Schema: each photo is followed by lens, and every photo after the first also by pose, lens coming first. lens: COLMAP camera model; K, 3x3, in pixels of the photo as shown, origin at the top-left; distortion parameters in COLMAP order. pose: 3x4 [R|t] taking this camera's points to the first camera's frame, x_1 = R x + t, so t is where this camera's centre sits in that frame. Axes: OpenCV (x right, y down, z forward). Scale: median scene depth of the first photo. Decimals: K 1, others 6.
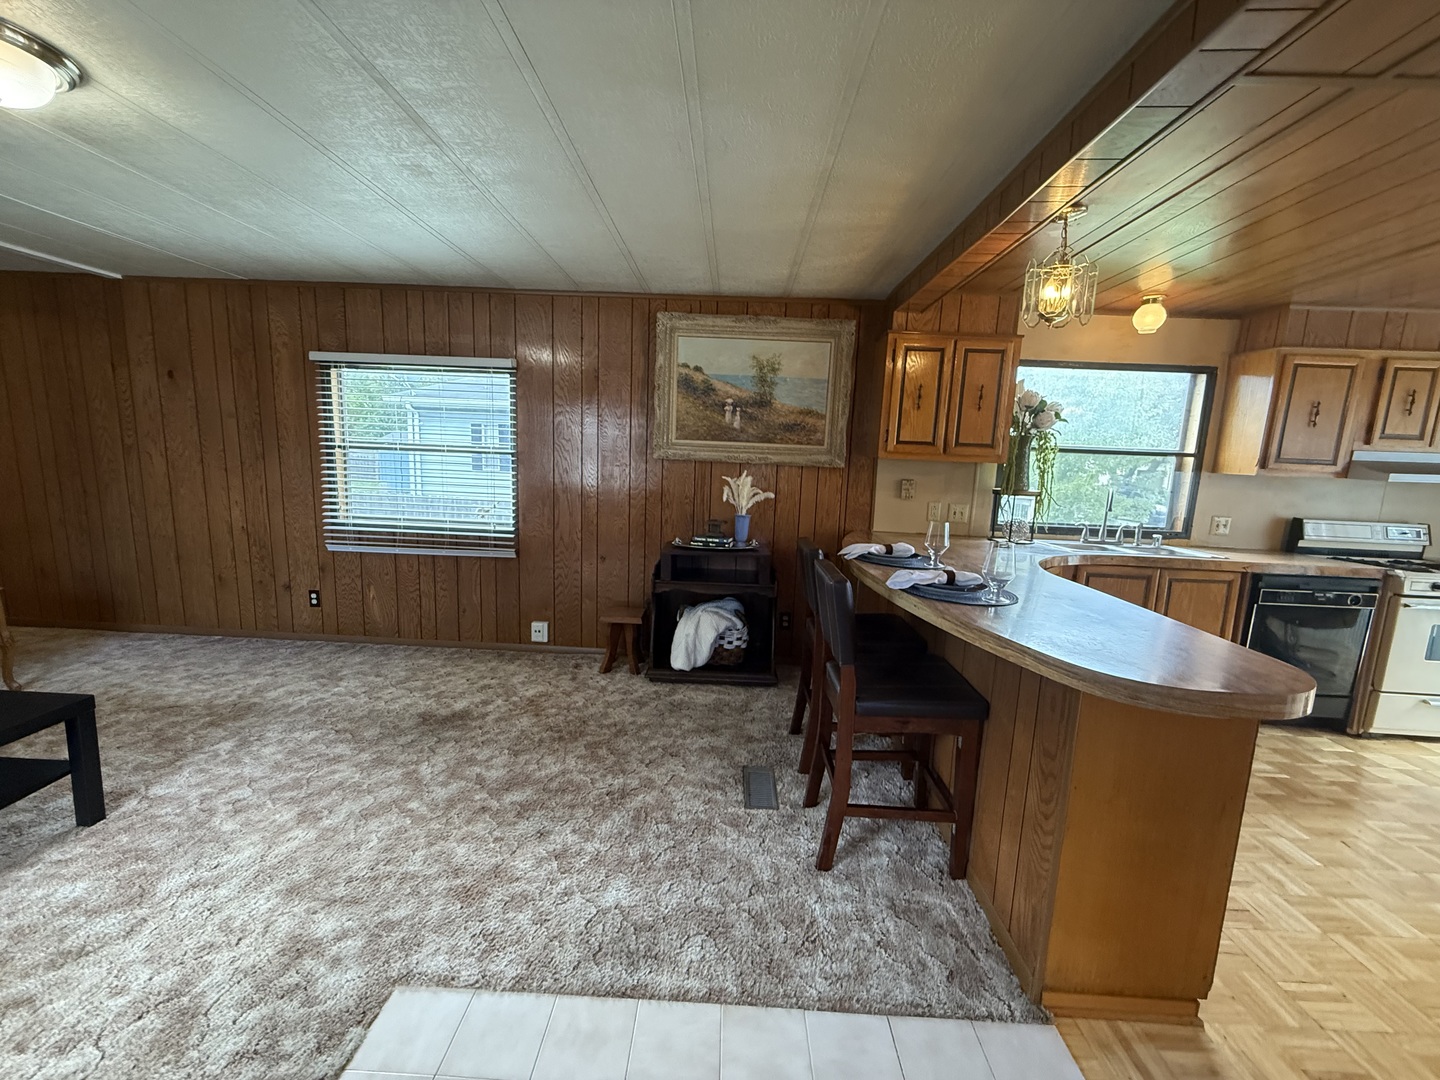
lens RADIAL K [[573.1, 0, 716.6], [0, 573.1, 542.3], [0, 0, 1]] dist [-0.000588, -0.000108]
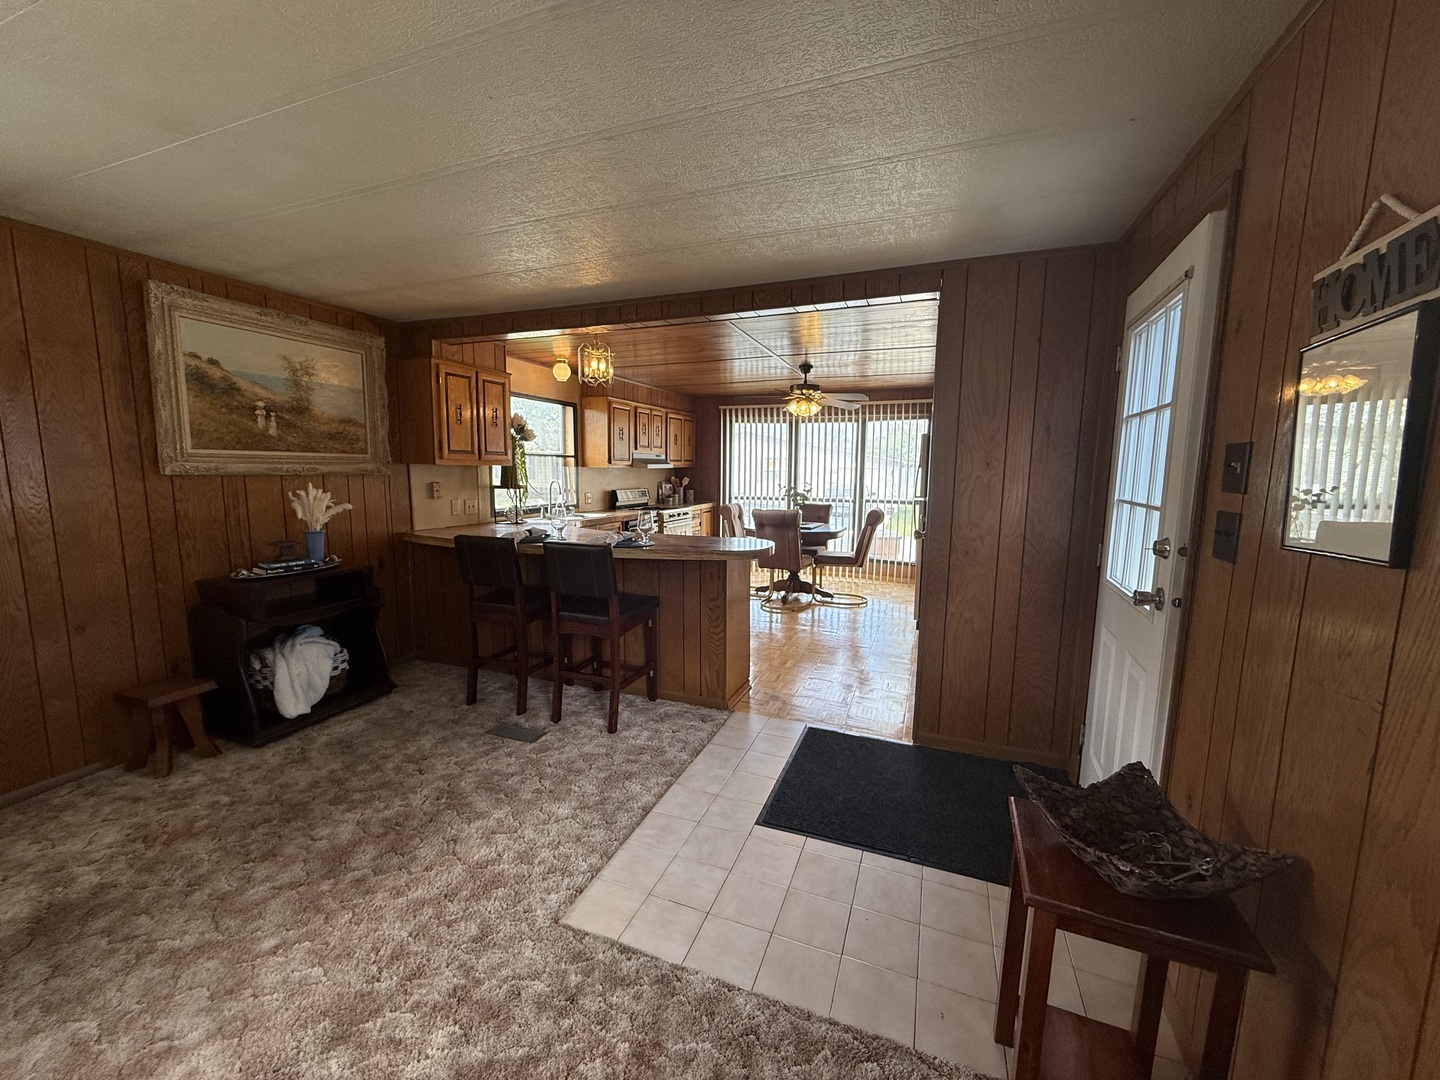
lens RADIAL K [[573.1, 0, 716.6], [0, 573.1, 542.3], [0, 0, 1]] dist [-0.000588, -0.000108]
pose [[0.331697, -0.158258, 0.930017, -0.597340], [0.147596, 0.982394, 0.114530, -0.040308], [-0.931768, 0.099278, 0.349216, 0.079920]]
